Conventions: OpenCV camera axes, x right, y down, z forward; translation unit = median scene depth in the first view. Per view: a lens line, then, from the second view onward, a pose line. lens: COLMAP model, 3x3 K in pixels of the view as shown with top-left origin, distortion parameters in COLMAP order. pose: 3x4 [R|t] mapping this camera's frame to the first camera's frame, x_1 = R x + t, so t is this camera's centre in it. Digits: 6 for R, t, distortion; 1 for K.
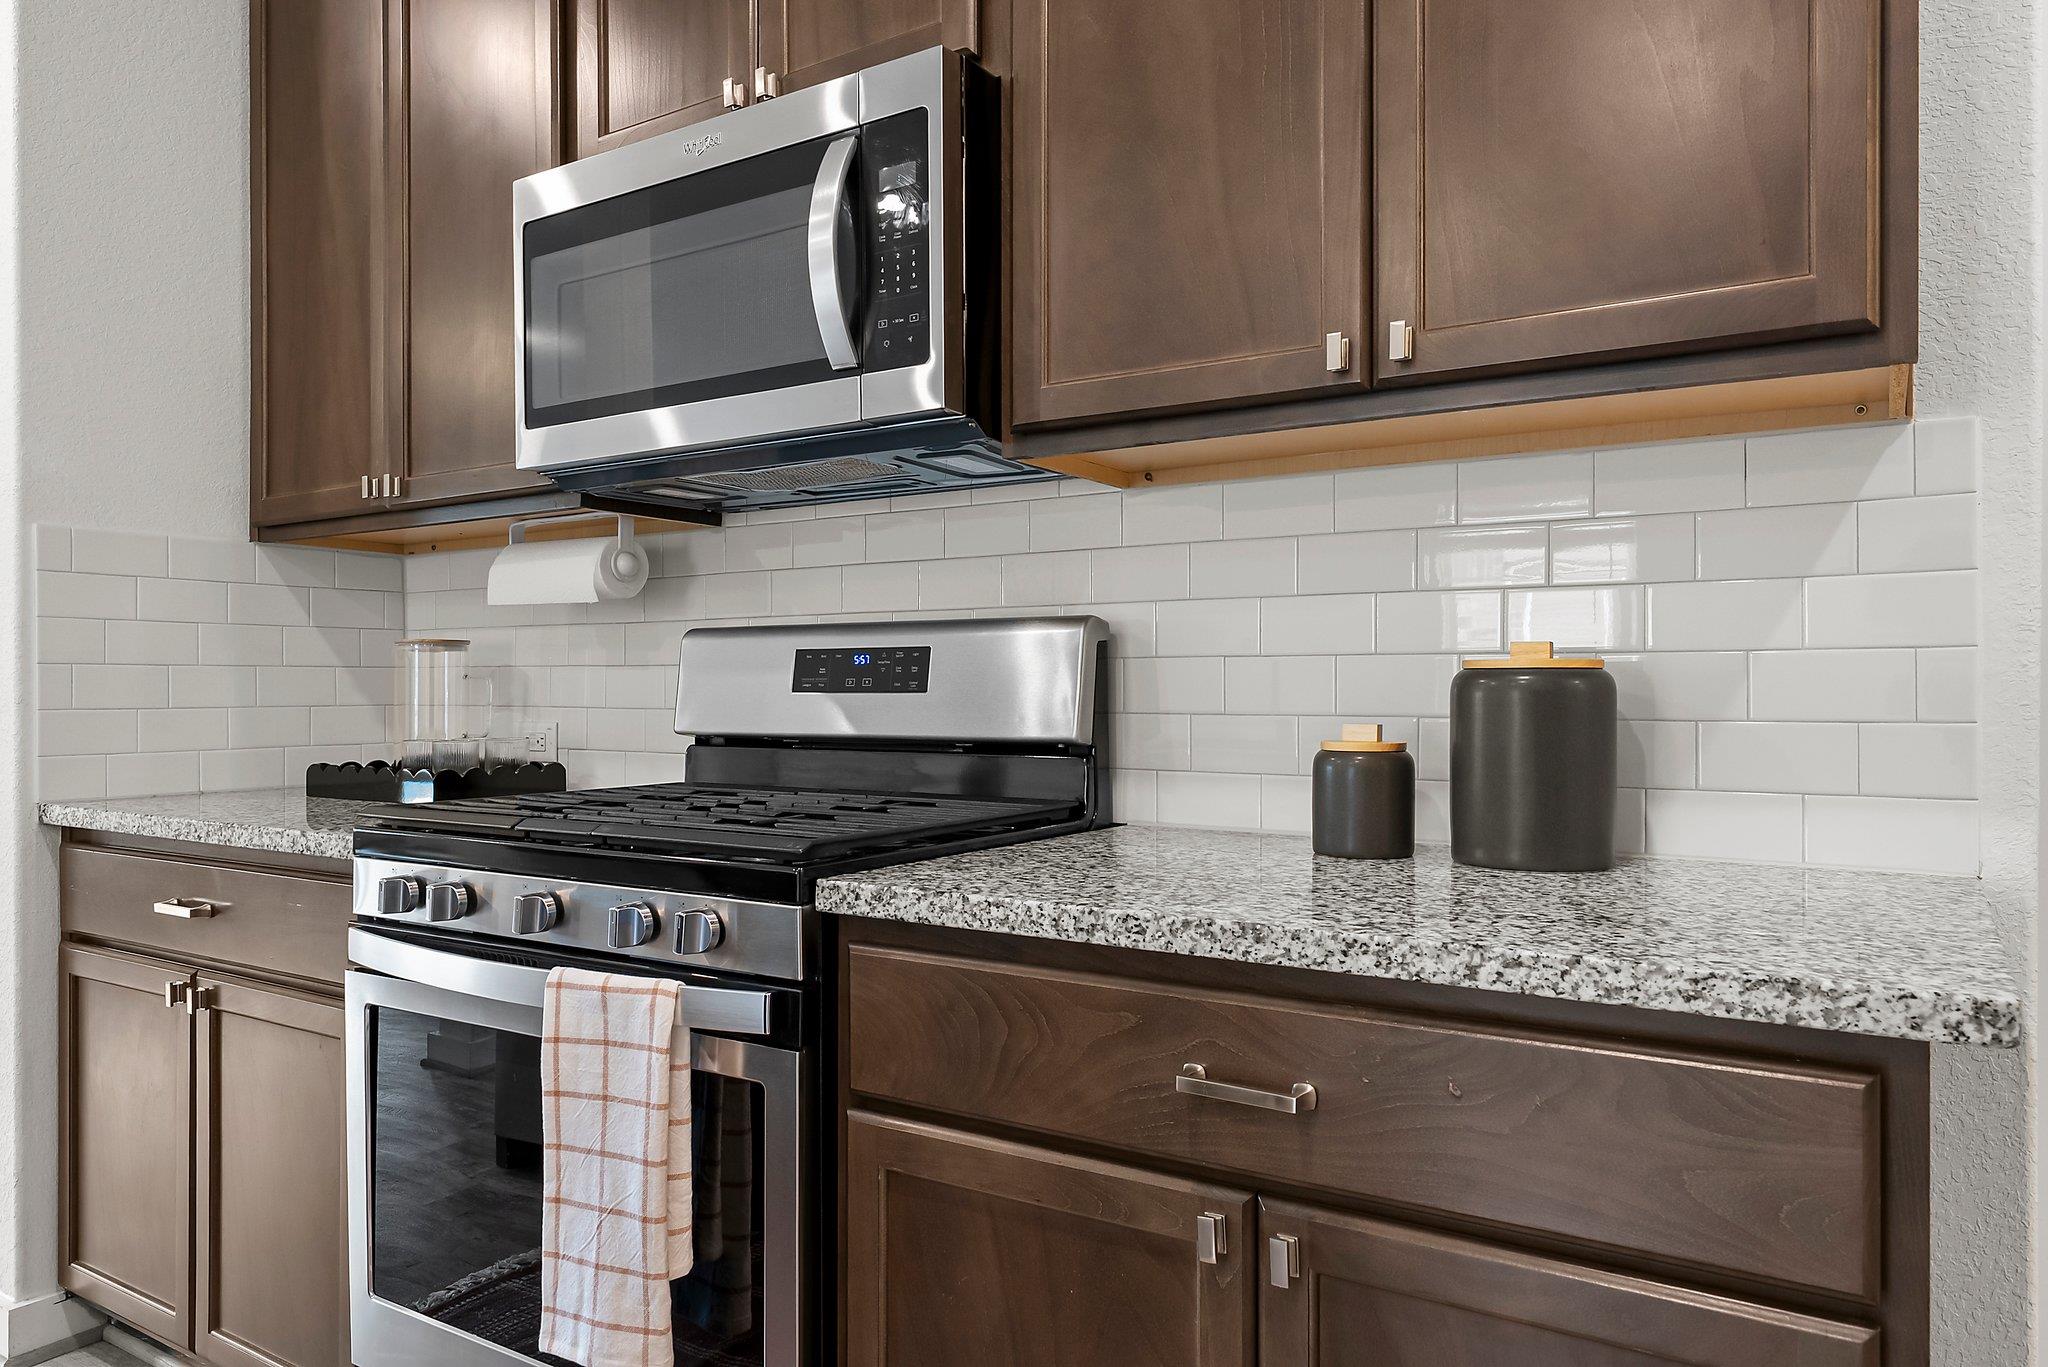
lens RADIAL K [[1330.5, 0, 1024.6], [0, 1330.5, 687.5], [0, 0, 1]] dist [0.001197, 0.000194]
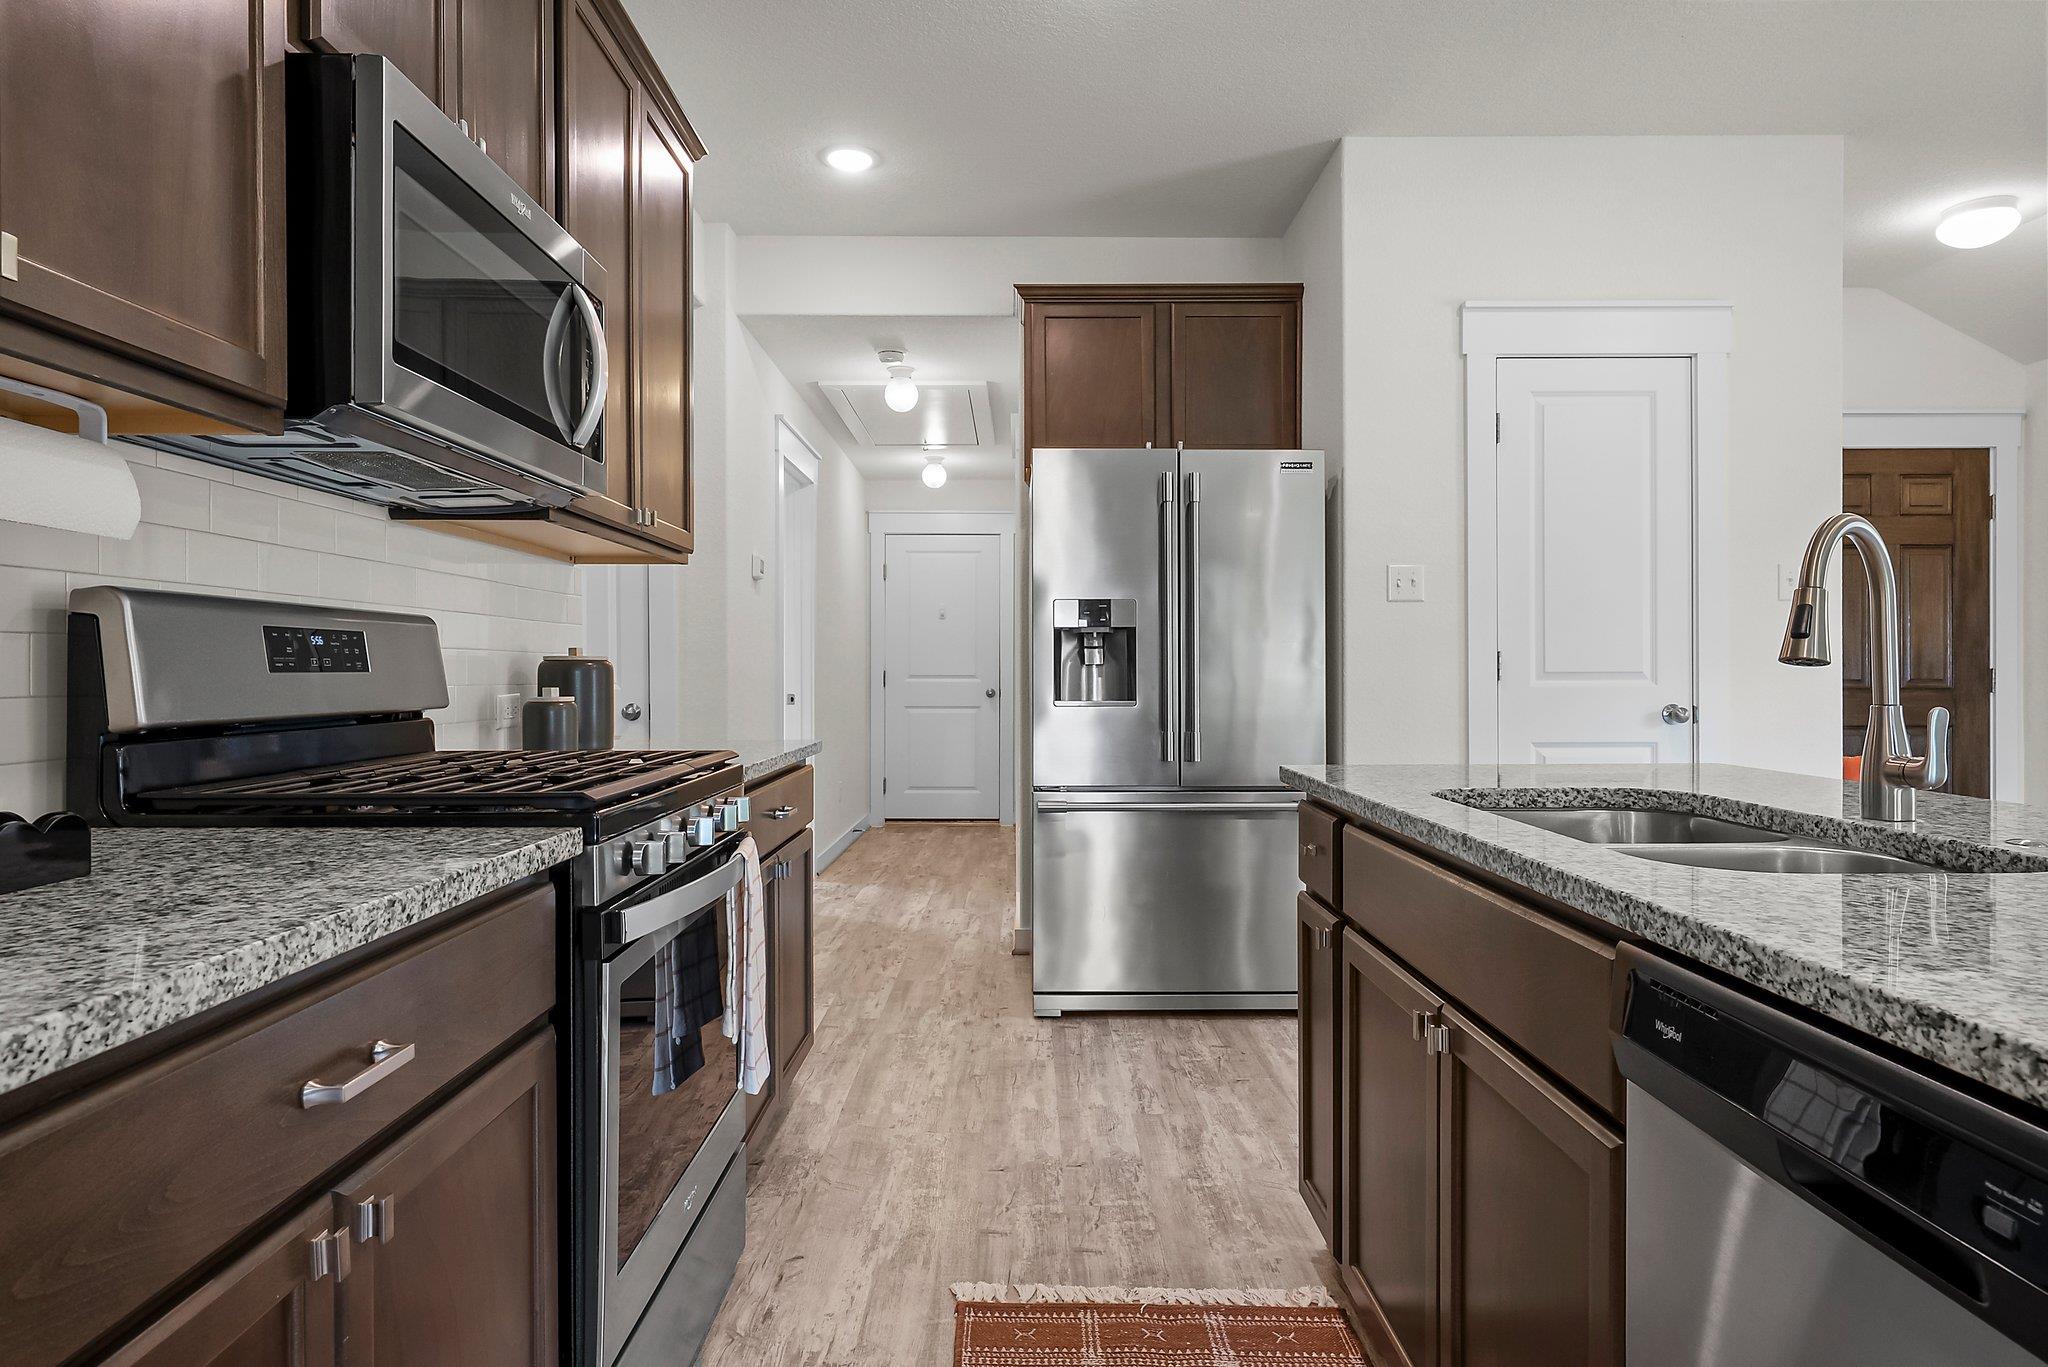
lens RADIAL K [[1168.8, 0, 1028.0], [0, 1168.8, 671.8], [0, 0, 1]] dist [0.003744, -0.000165]
pose [[-0.542243, 0.000686, 0.840221, -1.193590], [0.001052, 0.999999, -0.000137, 0.004145], [-0.840221, 0.000810, -0.542243, 1.041692]]
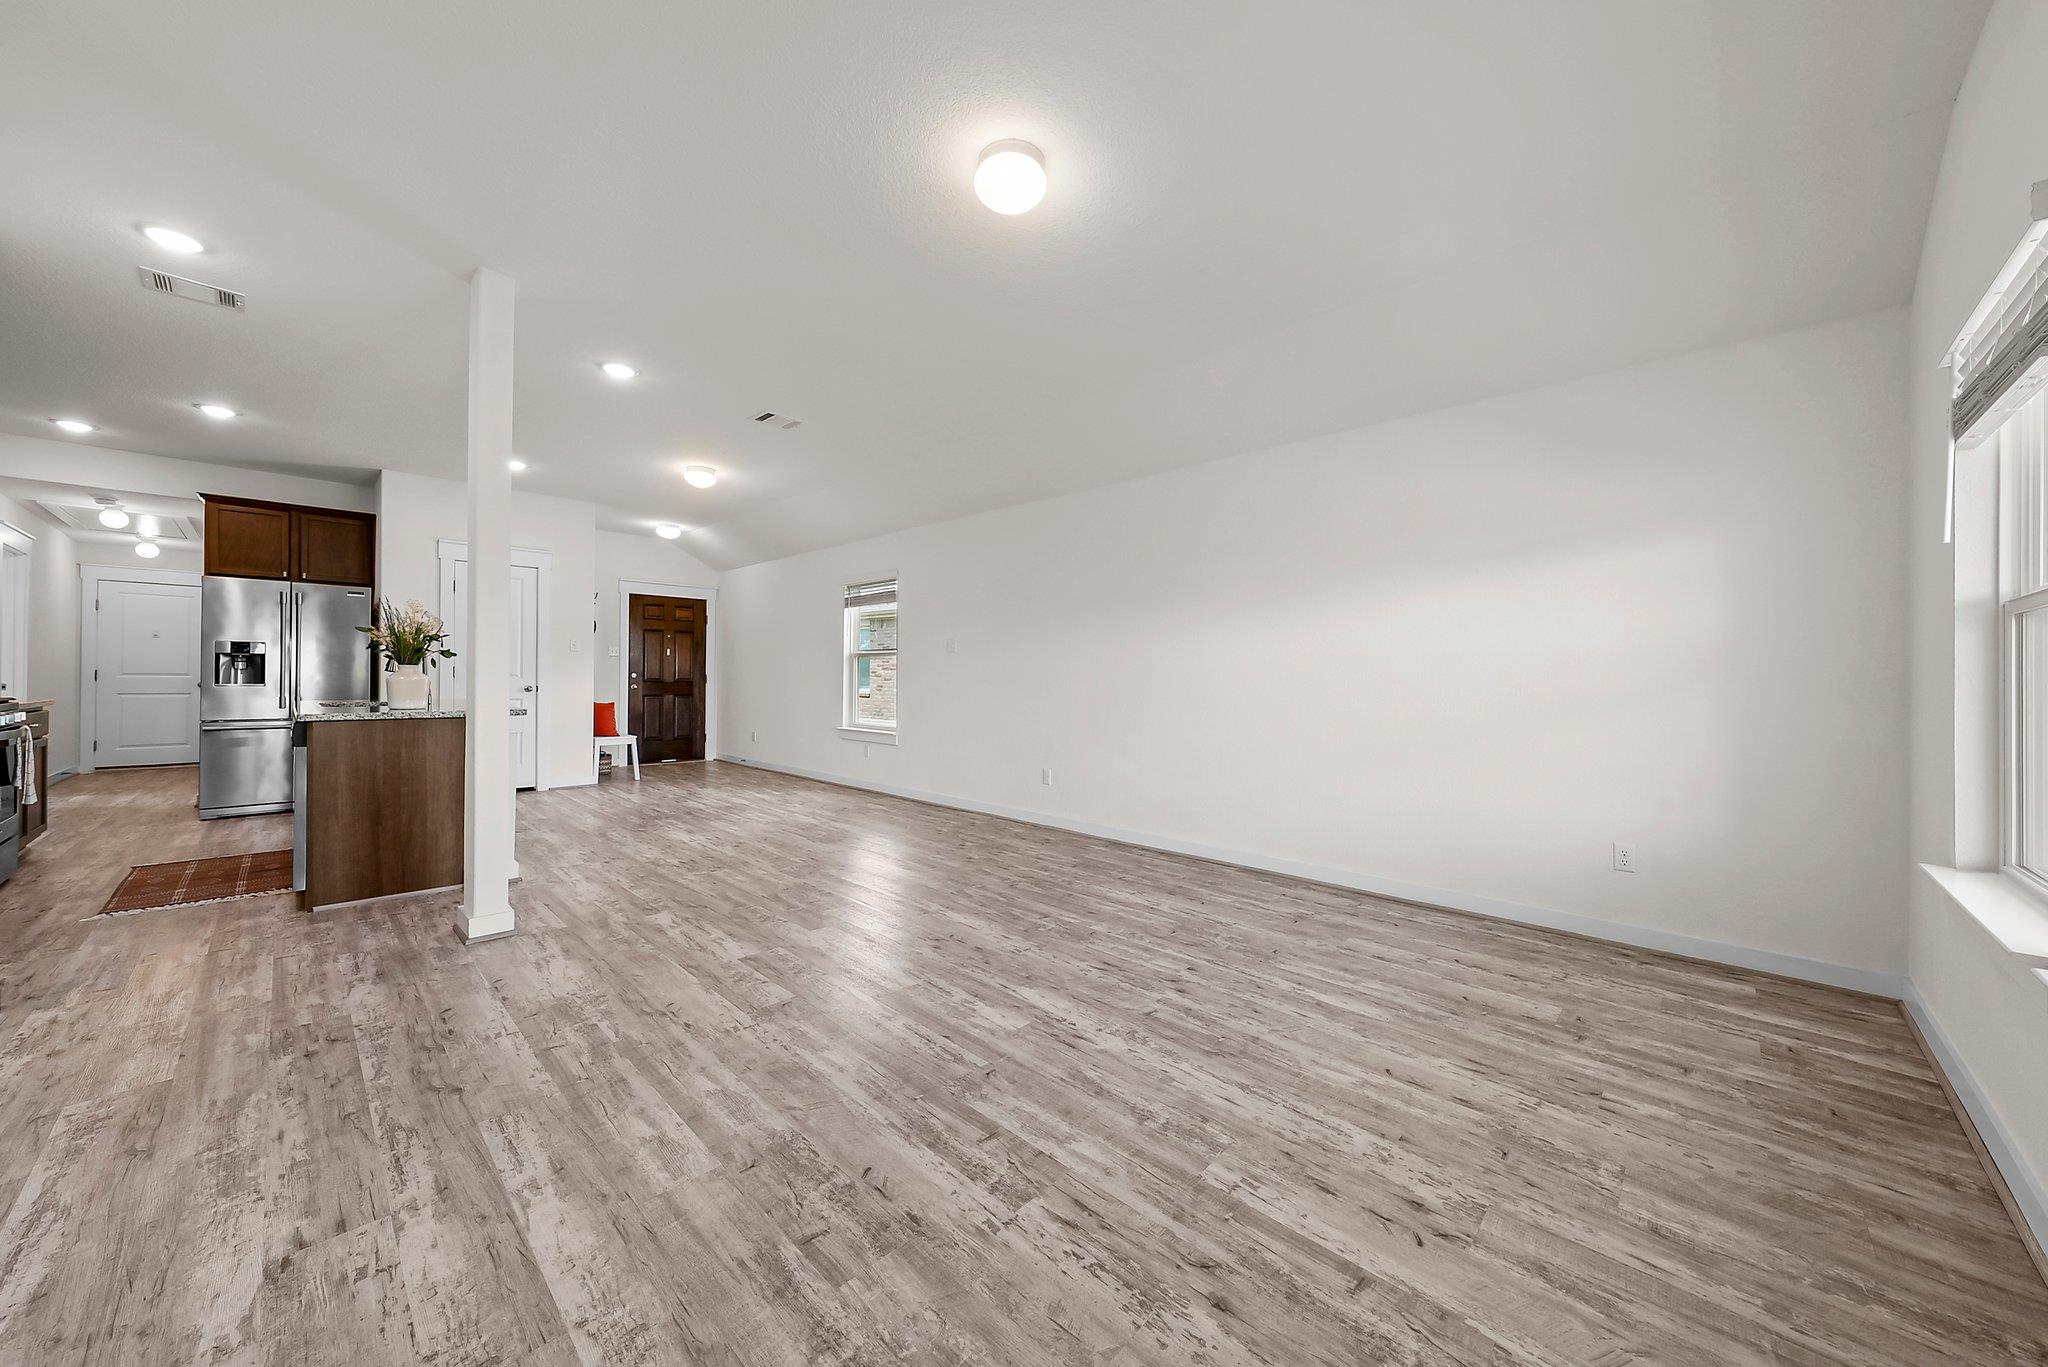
lens RADIAL K [[714.9, 0, 1017.1], [0, 714.9, 676.0], [0, 0, 1]] dist [0.000411, 0.000023]
pose [[-0.978519, -0.009173, 0.205953, -3.155173], [-0.009942, 0.999947, -0.002701, -0.001171], [-0.205918, -0.004691, -0.978558, 2.004739]]
